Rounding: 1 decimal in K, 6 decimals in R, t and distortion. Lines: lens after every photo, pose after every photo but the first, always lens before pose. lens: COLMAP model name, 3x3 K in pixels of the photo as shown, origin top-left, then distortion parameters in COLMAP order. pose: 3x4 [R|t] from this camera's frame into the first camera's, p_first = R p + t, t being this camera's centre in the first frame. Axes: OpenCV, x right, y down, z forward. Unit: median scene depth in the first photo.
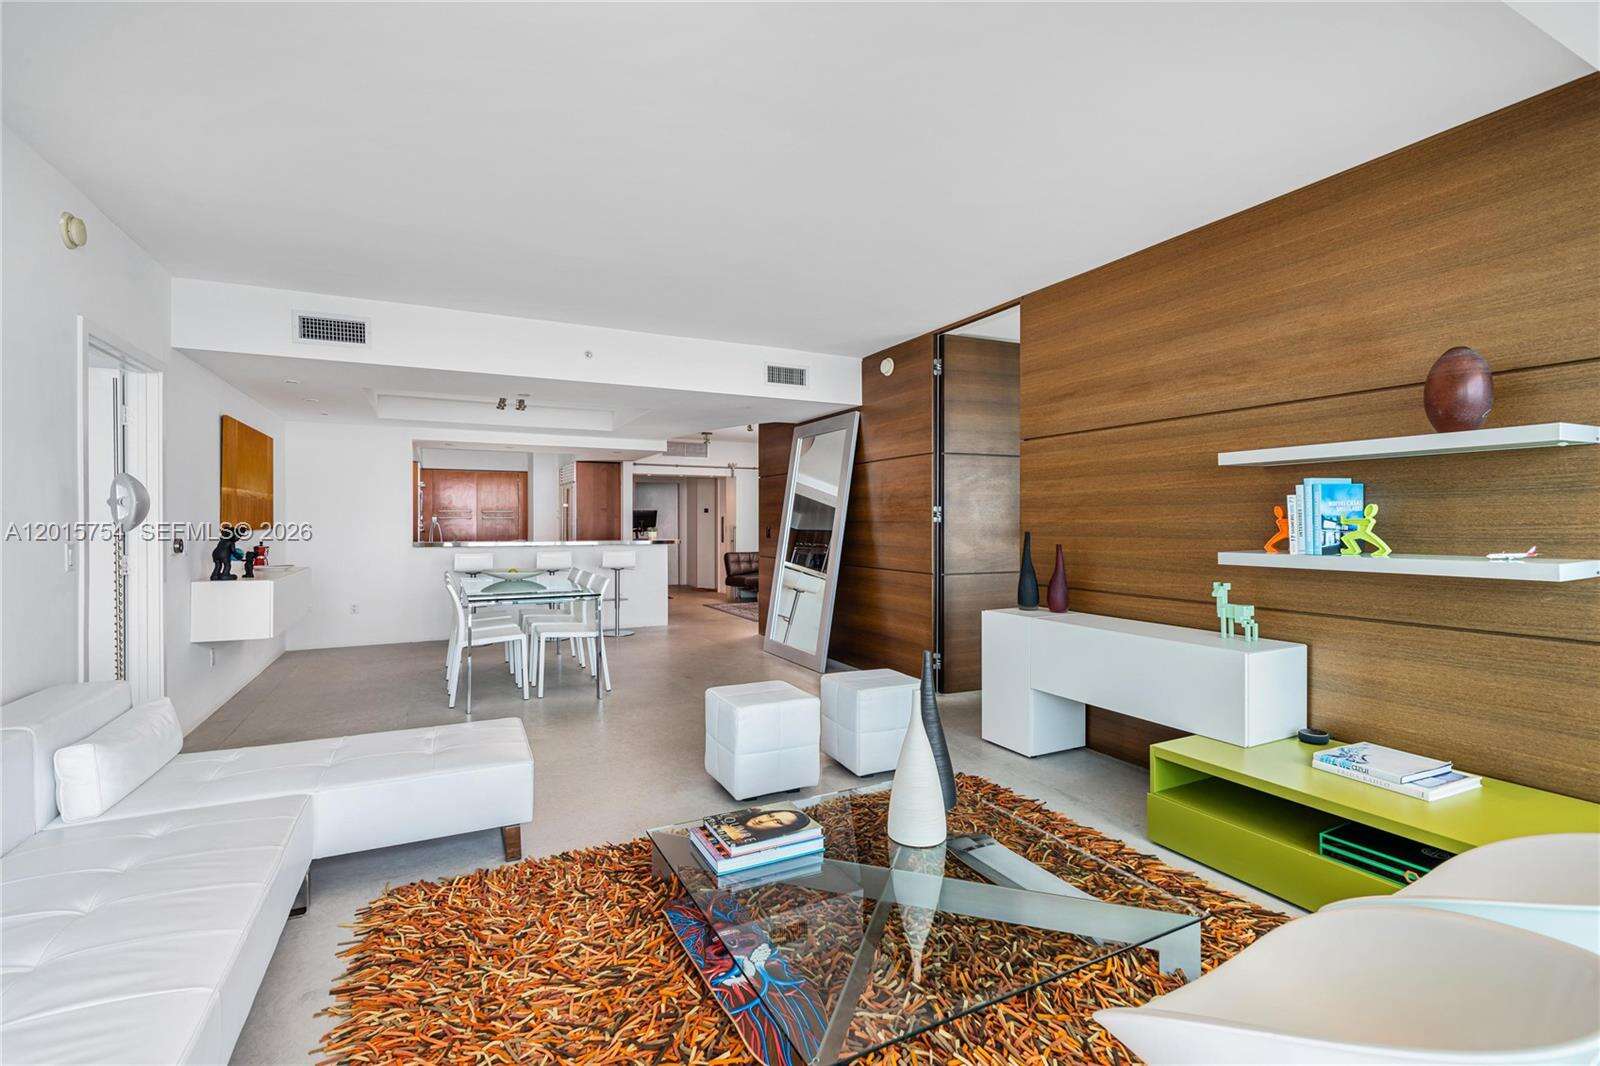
lens RADIAL K [[695.8, 0, 789.0], [0, 695.8, 531.7], [0, 0, 1]] dist [-0.000965, 0.000711]
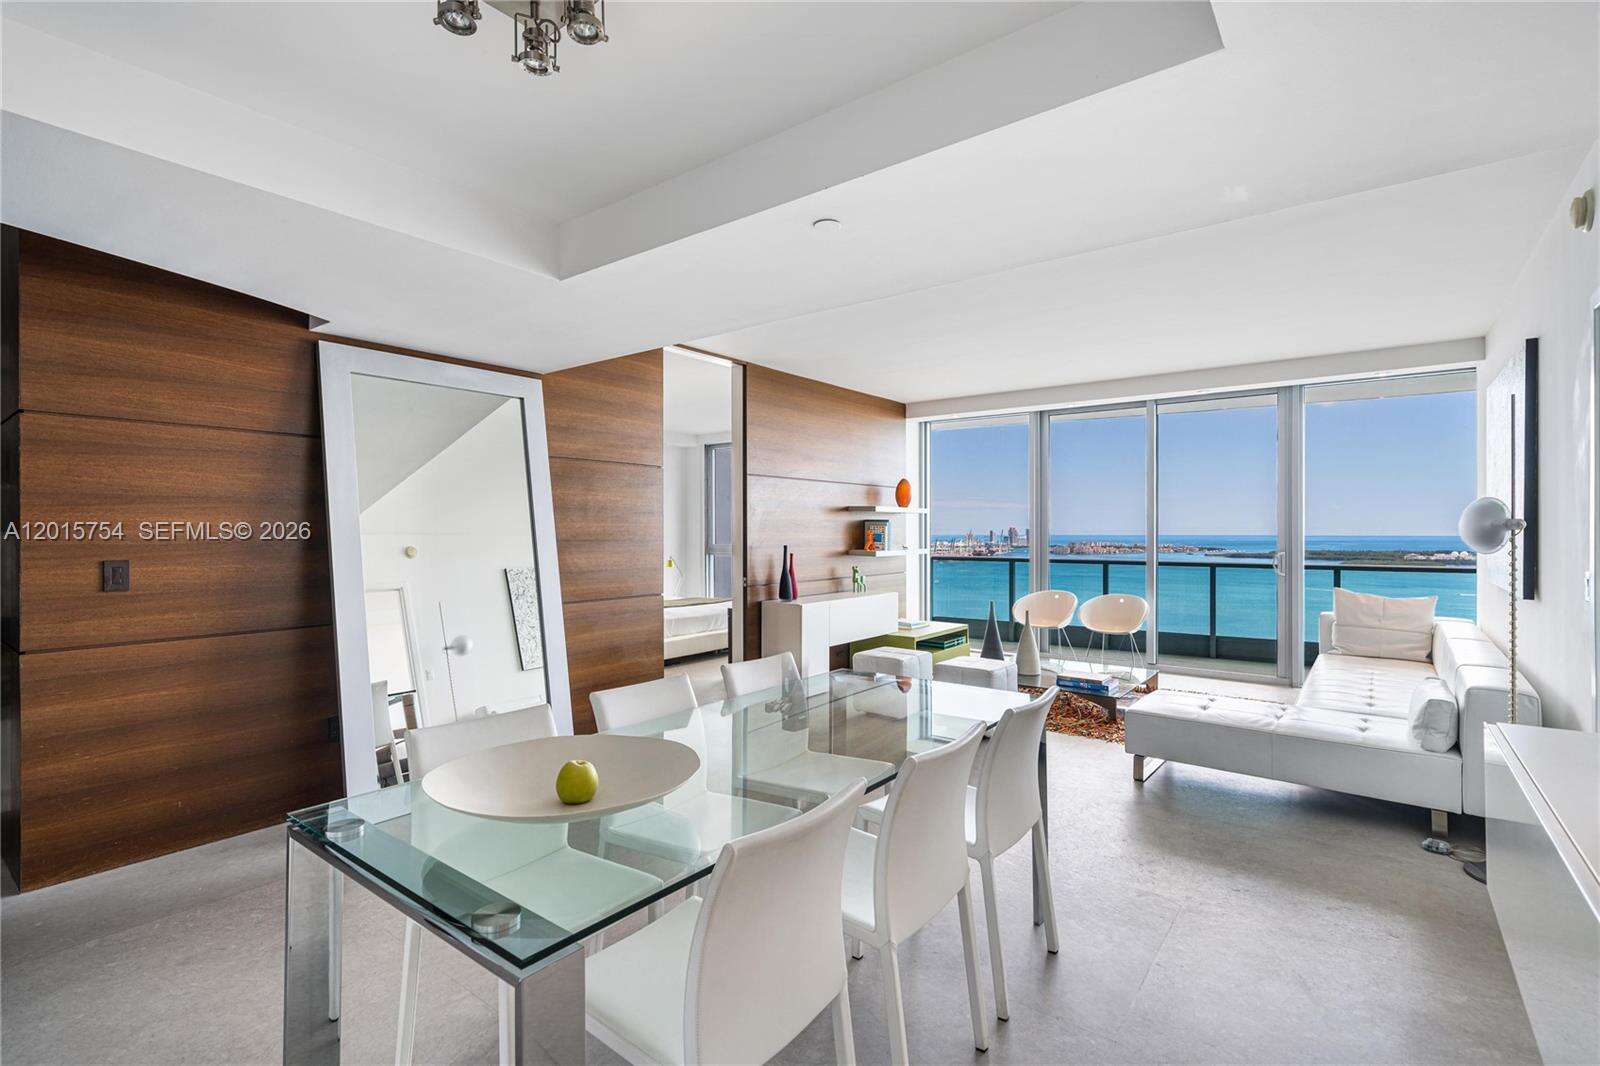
lens RADIAL K [[741.3, 0, 797.9], [0, 741.3, 527.5], [0, 0, 1]] dist [0.014003, 0.000123]
pose [[-0.440689, 0.009918, 0.897605, -1.398574], [0.002794, 0.999949, -0.009677, -0.022607], [-0.897655, -0.001757, -0.440694, 2.286180]]
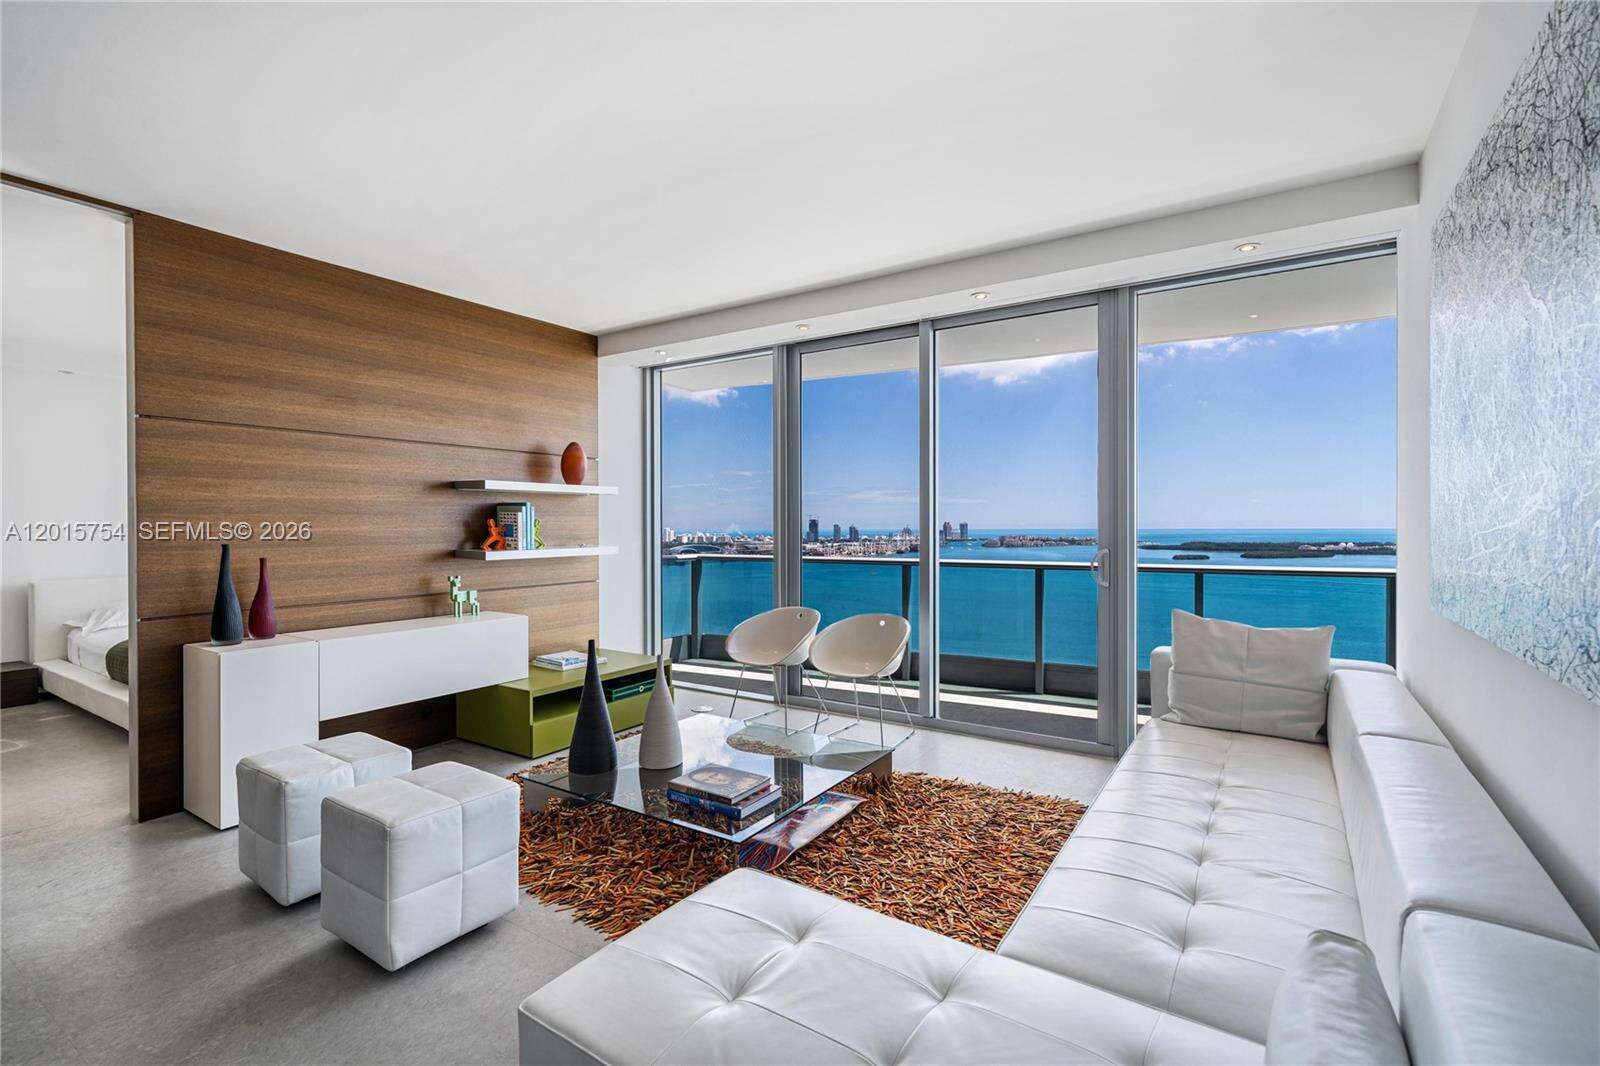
lens RADIAL K [[695.8, 0, 789.0], [0, 695.8, 531.7], [0, 0, 1]] dist [-0.000965, 0.000711]
pose [[-0.483275, 0.000772, 0.875468, -0.898977], [0.006701, 0.999974, 0.002818, -0.009280], [-0.875443, 0.007228, -0.483268, 1.156283]]
